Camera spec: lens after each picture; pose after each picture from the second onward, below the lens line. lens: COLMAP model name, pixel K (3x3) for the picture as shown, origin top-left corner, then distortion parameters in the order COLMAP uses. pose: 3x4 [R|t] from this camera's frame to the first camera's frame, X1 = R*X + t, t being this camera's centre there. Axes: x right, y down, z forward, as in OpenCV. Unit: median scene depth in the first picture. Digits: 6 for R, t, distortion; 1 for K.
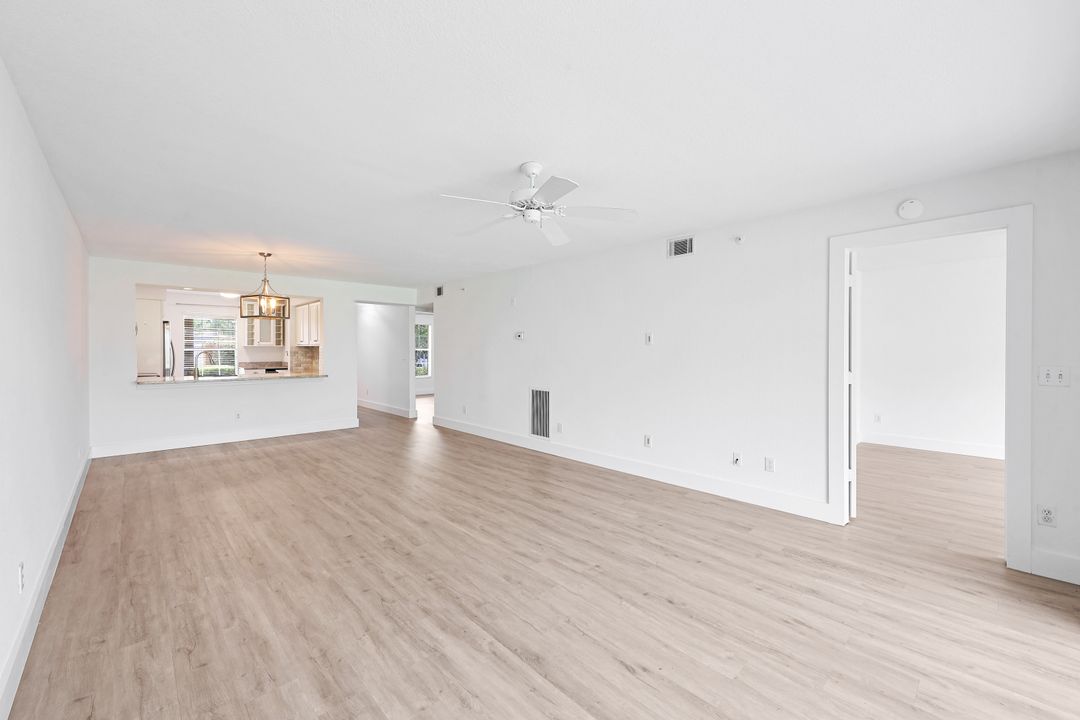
lens RADIAL K [[437.2, 0, 538.8], [0, 437.2, 350.7], [0, 0, 1]] dist [-0.000039, -0.000356]
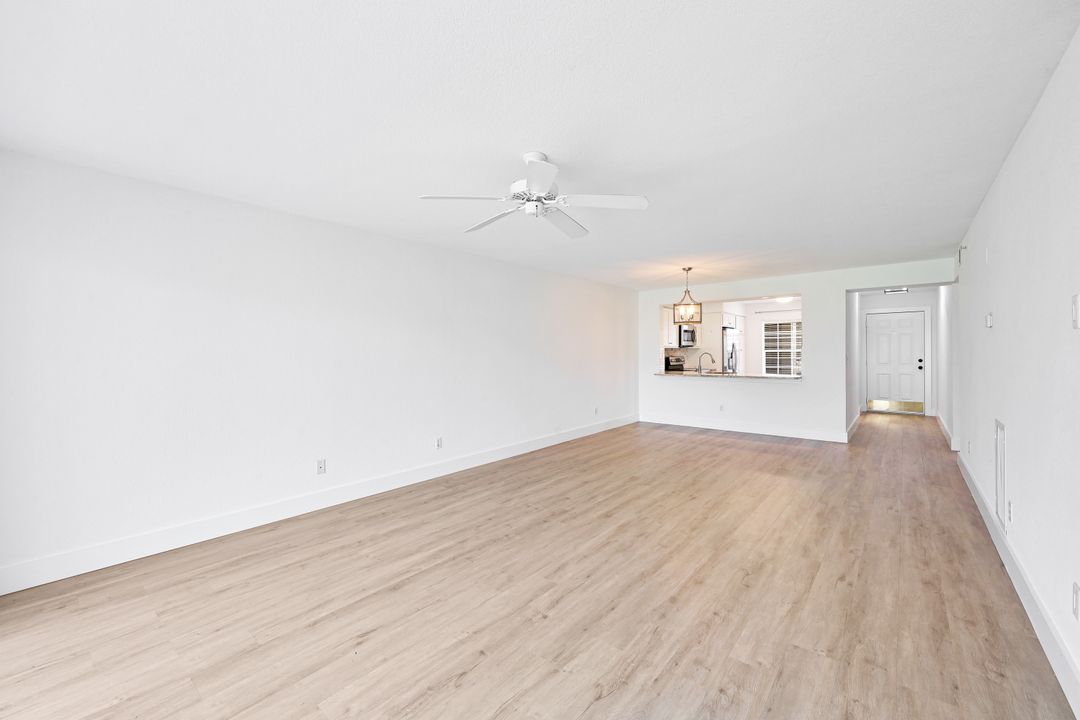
lens RADIAL K [[437.2, 0, 544.2], [0, 437.2, 361.4], [0, 0, 1]] dist [-0.000039, -0.000356]
pose [[0.116471, 0.018338, -0.993025, 0.842213], [0.003667, 0.999815, 0.018893, 0.005399], [0.993187, -0.005842, 0.116382, 0.823495]]
